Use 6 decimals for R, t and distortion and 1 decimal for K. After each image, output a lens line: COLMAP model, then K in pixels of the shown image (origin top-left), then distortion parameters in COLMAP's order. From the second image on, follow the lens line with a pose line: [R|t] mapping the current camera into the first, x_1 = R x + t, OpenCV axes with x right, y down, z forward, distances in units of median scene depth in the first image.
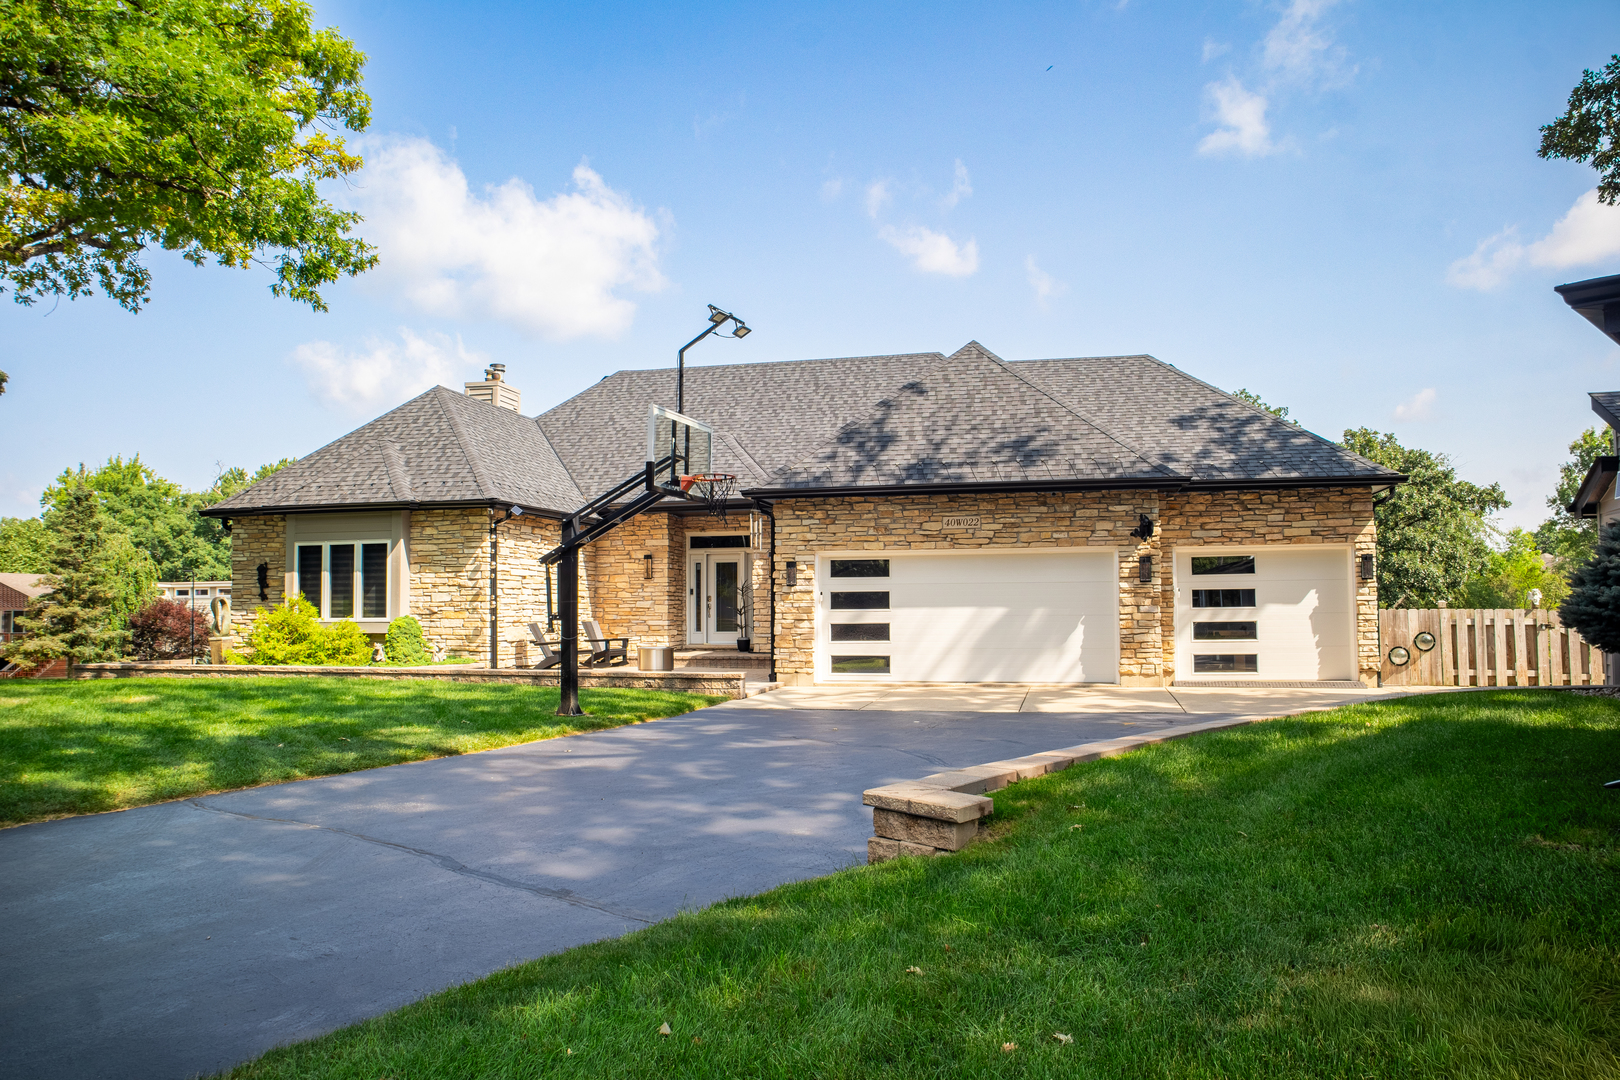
lens RADIAL K [[1146.2, 0, 808.3], [0, 1146.2, 561.9], [0, 0, 1]] dist [-0.125064, 0.083961]
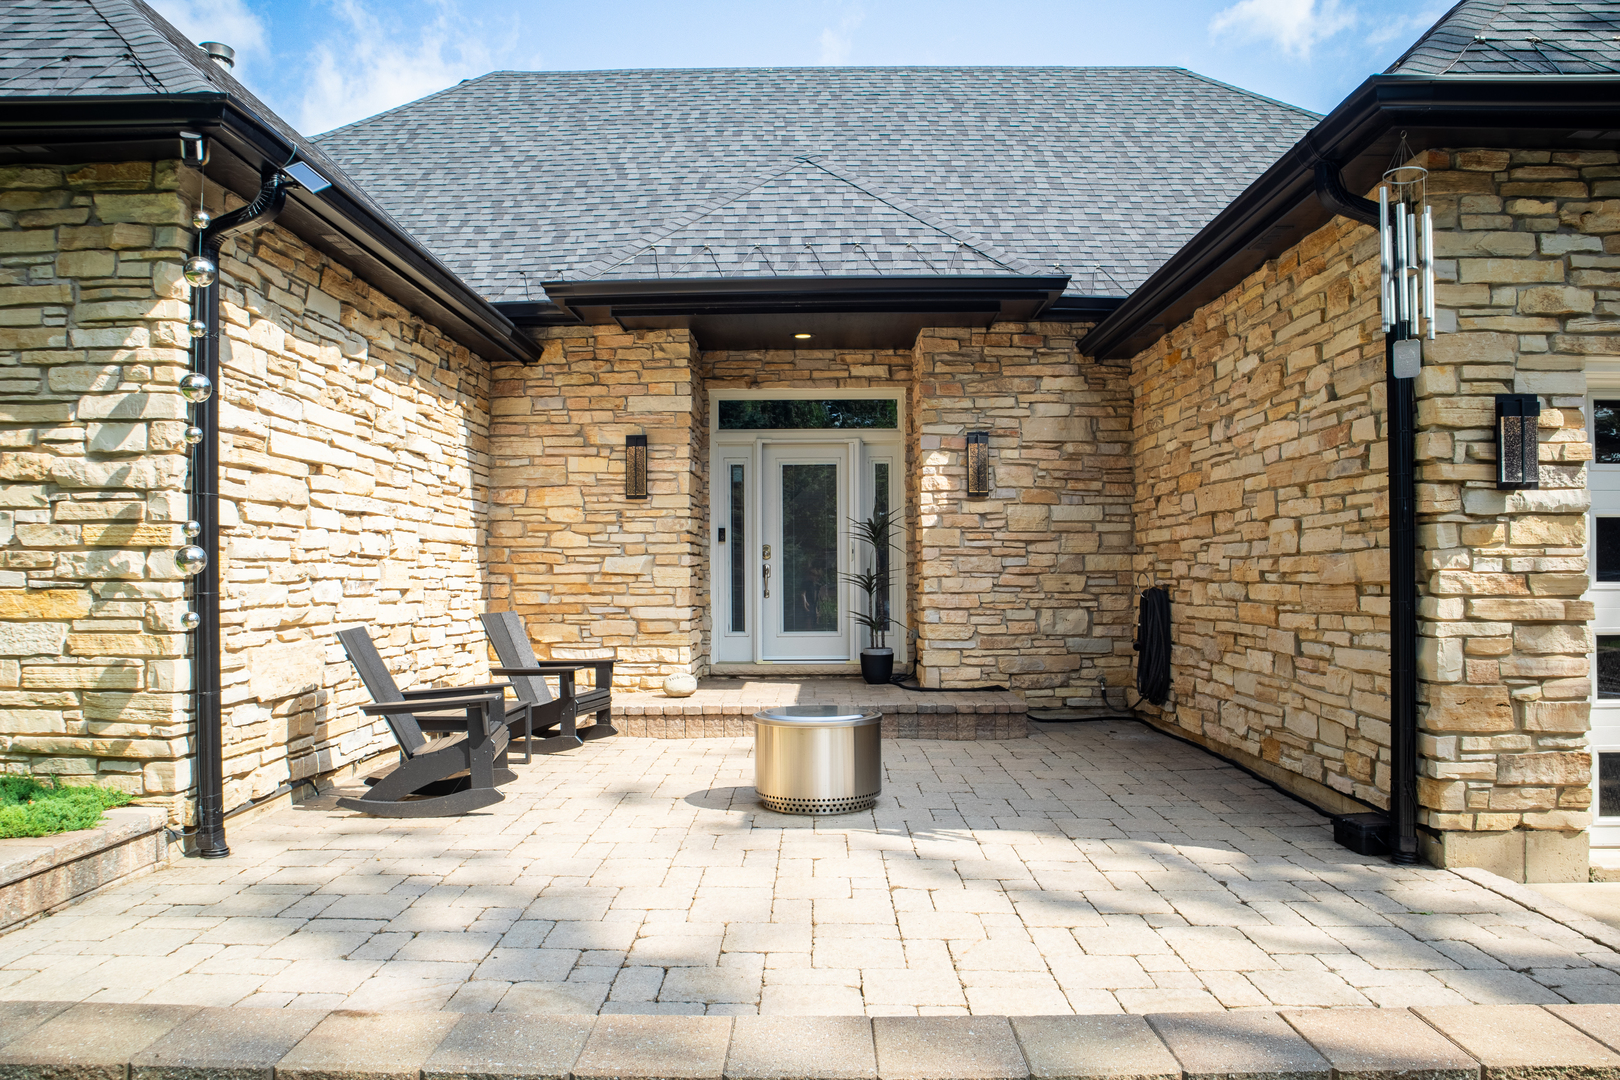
lens RADIAL K [[1146.2, 0, 808.3], [0, 1146.2, 561.9], [0, 0, 1]] dist [-0.125064, 0.083961]
pose [[0.974223, 0.004527, 0.225543, -0.199189], [-0.011394, 0.999510, 0.029155, 0.028464], [-0.225301, -0.030973, 0.973797, 0.719094]]
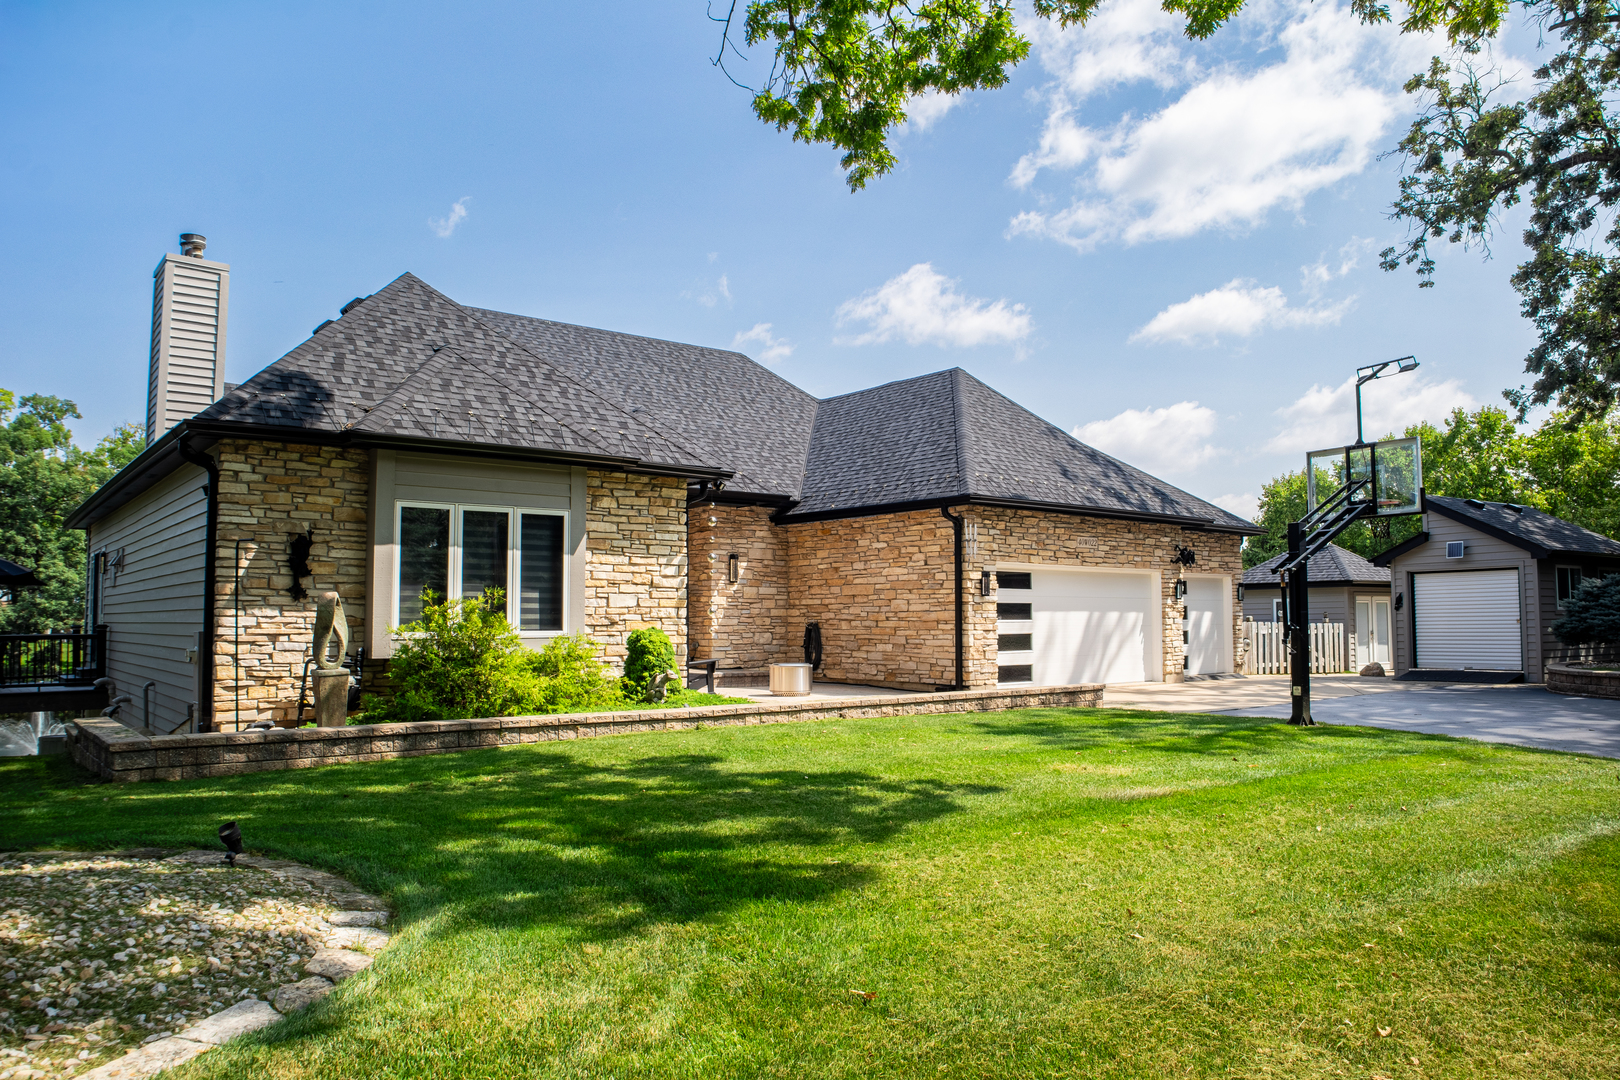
lens RADIAL K [[1127.4, 0, 810.0], [0, 1127.4, 540.0], [0, 0, 1]] dist [-0.165946, 0.158156]
pose [[0.602810, 0.060767, 0.795568, -0.784691], [-0.038429, 0.998150, -0.047122, 0.021776], [-0.796959, -0.002167, 0.604030, 0.486761]]
